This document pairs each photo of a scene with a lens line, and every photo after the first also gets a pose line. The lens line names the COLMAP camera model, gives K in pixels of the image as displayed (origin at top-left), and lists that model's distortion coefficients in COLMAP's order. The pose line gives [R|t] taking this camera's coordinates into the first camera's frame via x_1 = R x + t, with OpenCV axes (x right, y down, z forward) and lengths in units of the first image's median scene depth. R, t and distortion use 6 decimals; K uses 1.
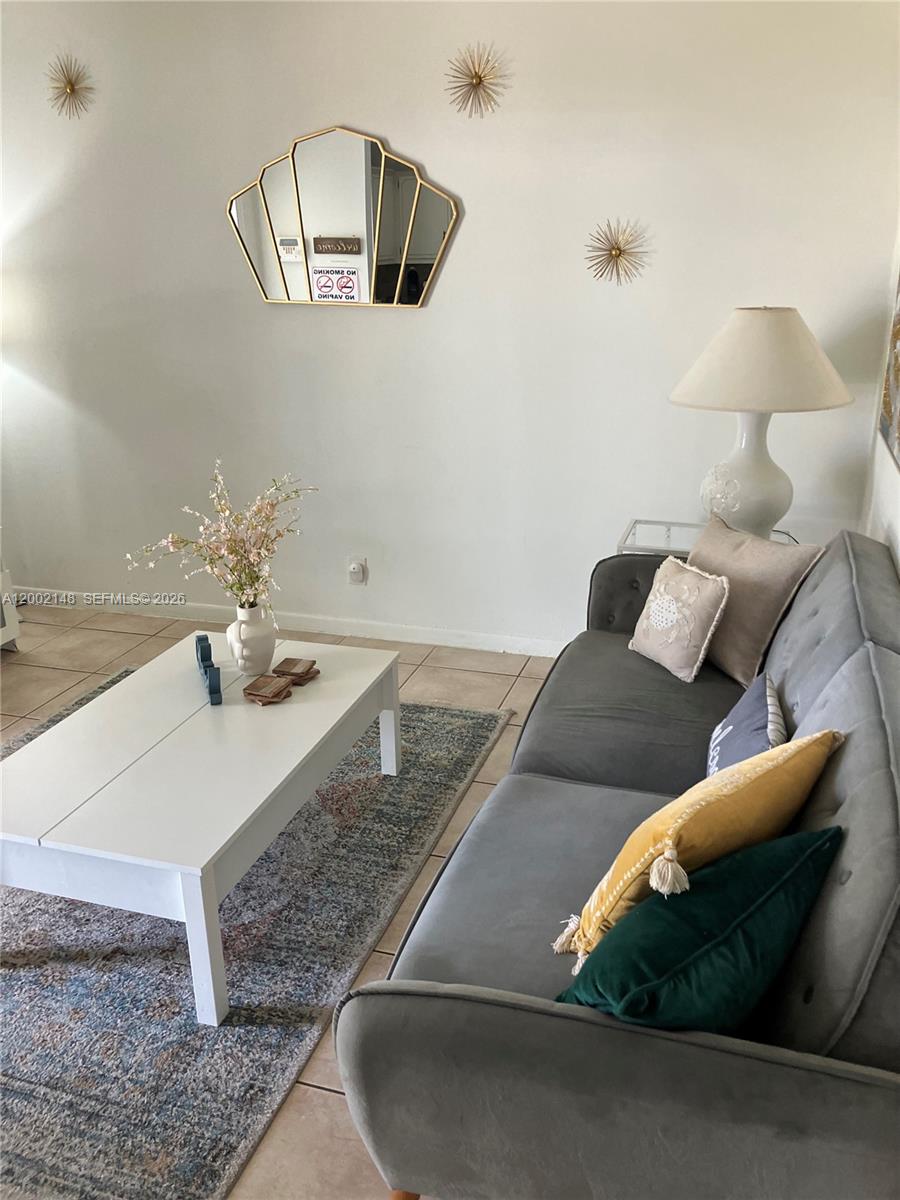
lens RADIAL K [[987.1, 0, 453.1], [0, 987.1, 614.0], [0, 0, 1]] dist [-0.000238, -0.040606]
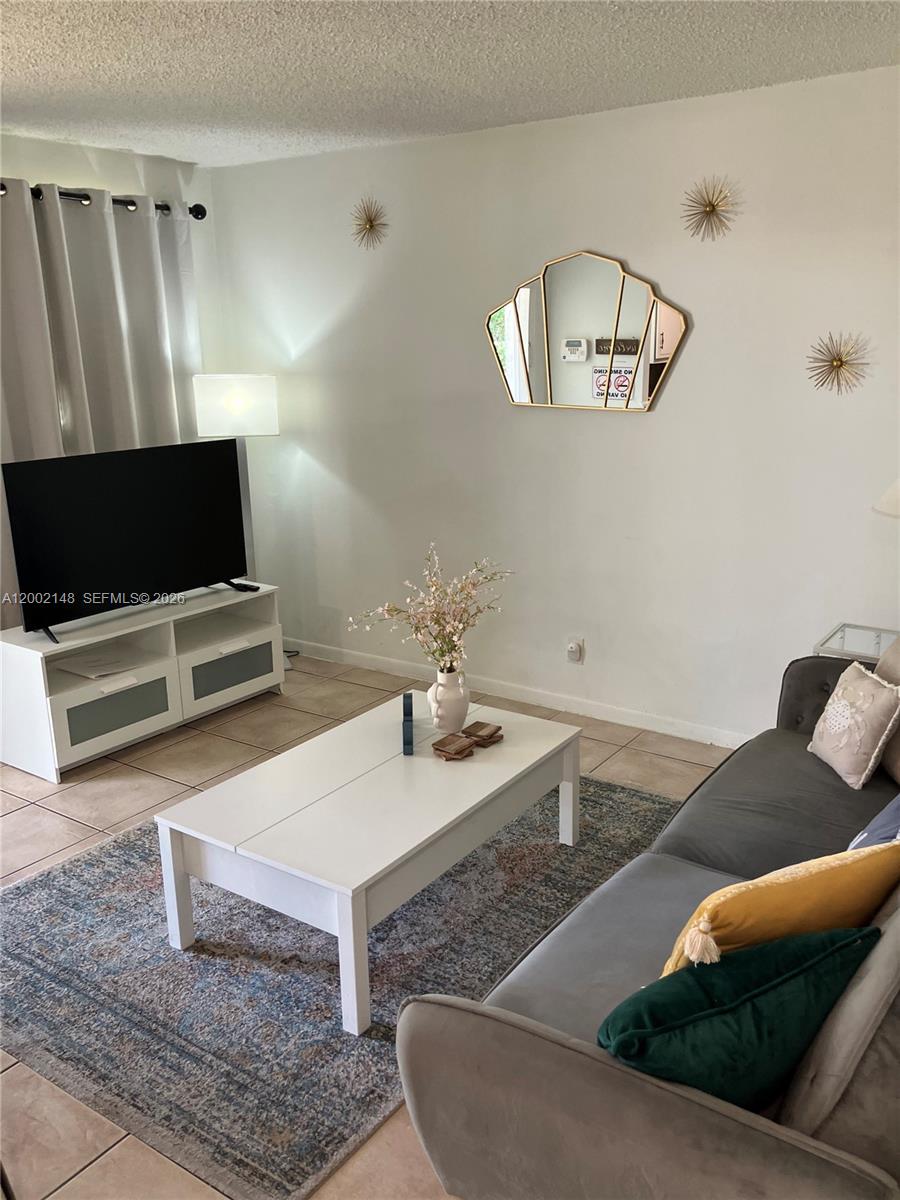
lens RADIAL K [[985.9, 0, 450.0], [0, 985.9, 600.0], [0, 0, 1]] dist [0.002049, -0.080171]
pose [[0.950227, 0.073078, -0.302867, 0.135392], [-0.102147, 0.991445, -0.081257, 0.002415], [0.294338, 0.108149, 0.949562, -0.078182]]
